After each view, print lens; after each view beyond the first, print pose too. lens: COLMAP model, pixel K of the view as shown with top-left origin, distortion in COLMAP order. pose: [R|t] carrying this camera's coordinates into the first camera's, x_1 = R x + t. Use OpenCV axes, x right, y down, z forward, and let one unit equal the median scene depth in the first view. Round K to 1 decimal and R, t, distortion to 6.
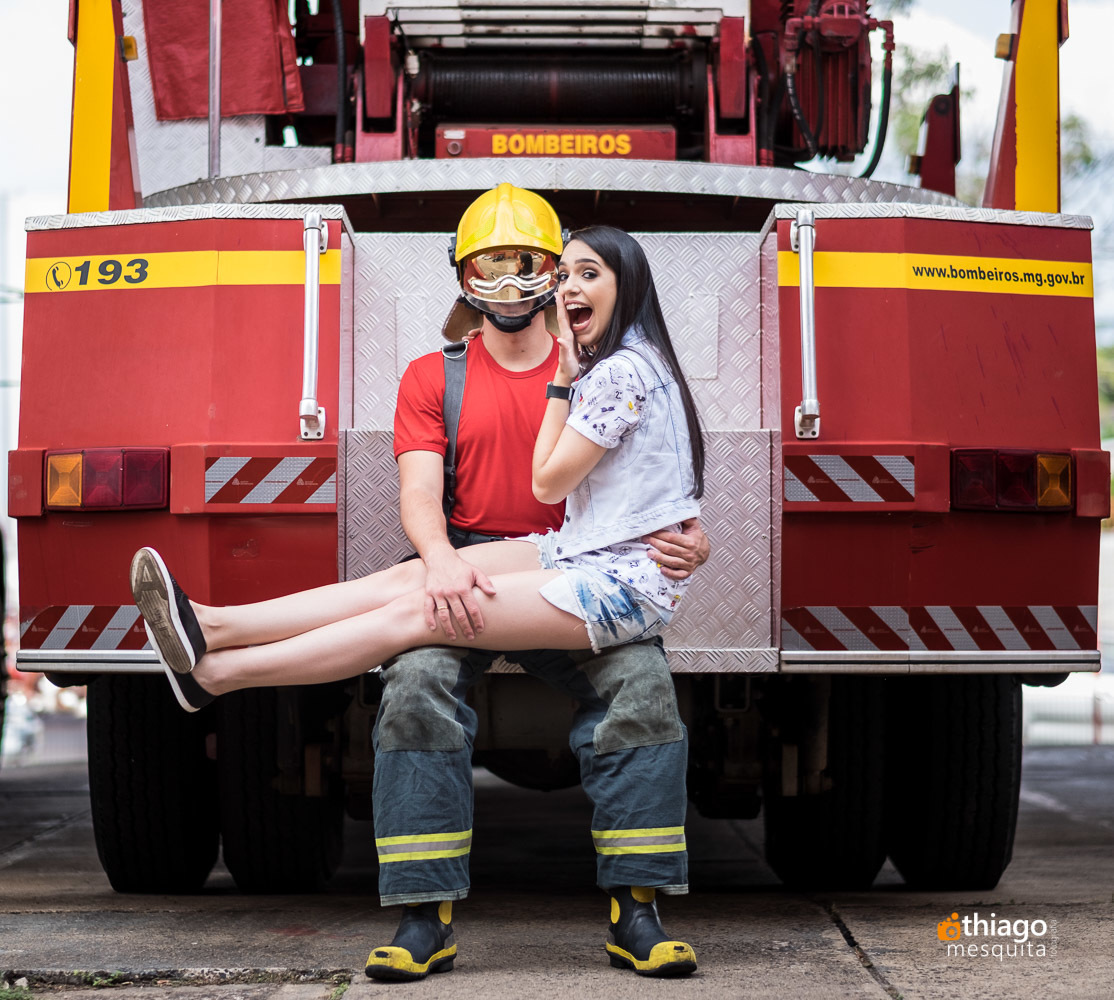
lens RADIAL K [[3517.9, 0, 482.9], [0, 3517.9, 512.5], [0, 0, 1]] dist [0.046154, 0.000000]
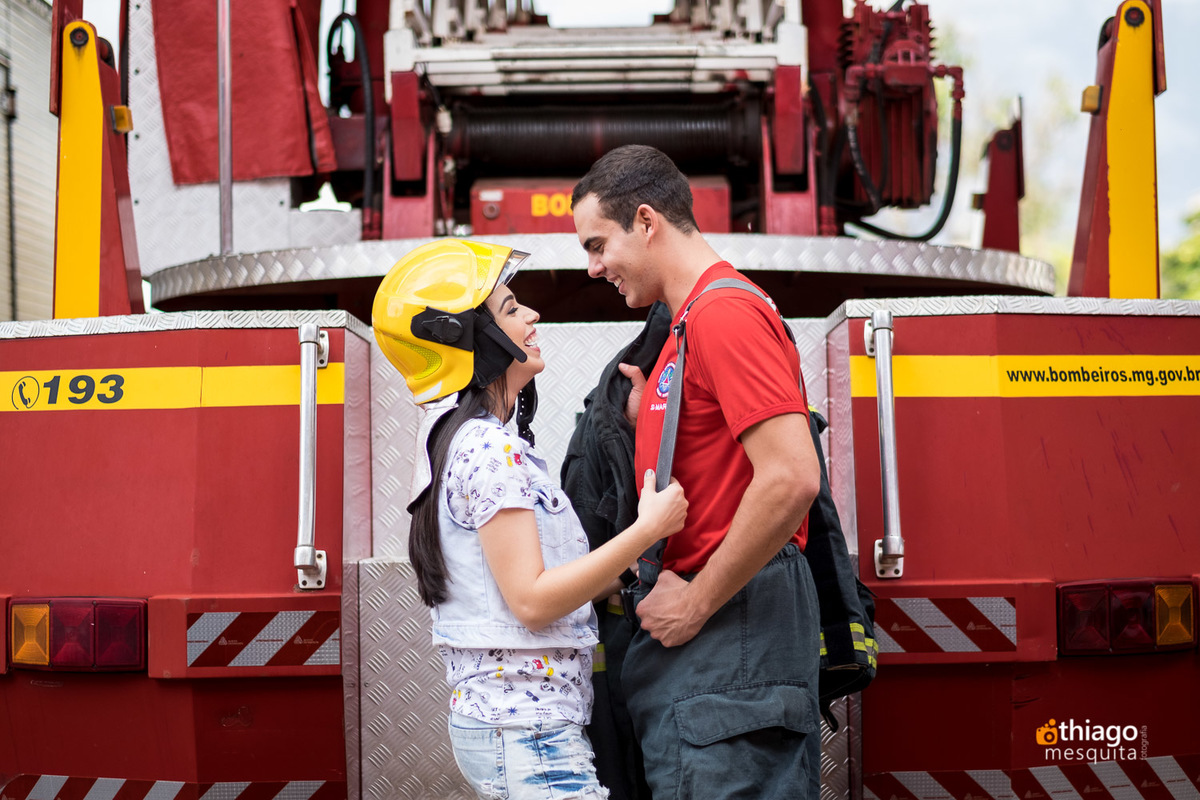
lens RADIAL K [[2833.4, 0, 564.1], [0, 2833.4, 403.2], [0, 0, 1]] dist [0.012224, 0.000000]
pose [[0.999824, -0.018037, -0.005137, 0.016787], [0.018051, 0.999834, 0.002665, -0.064686], [0.005088, -0.002757, 0.999983, 0.300519]]
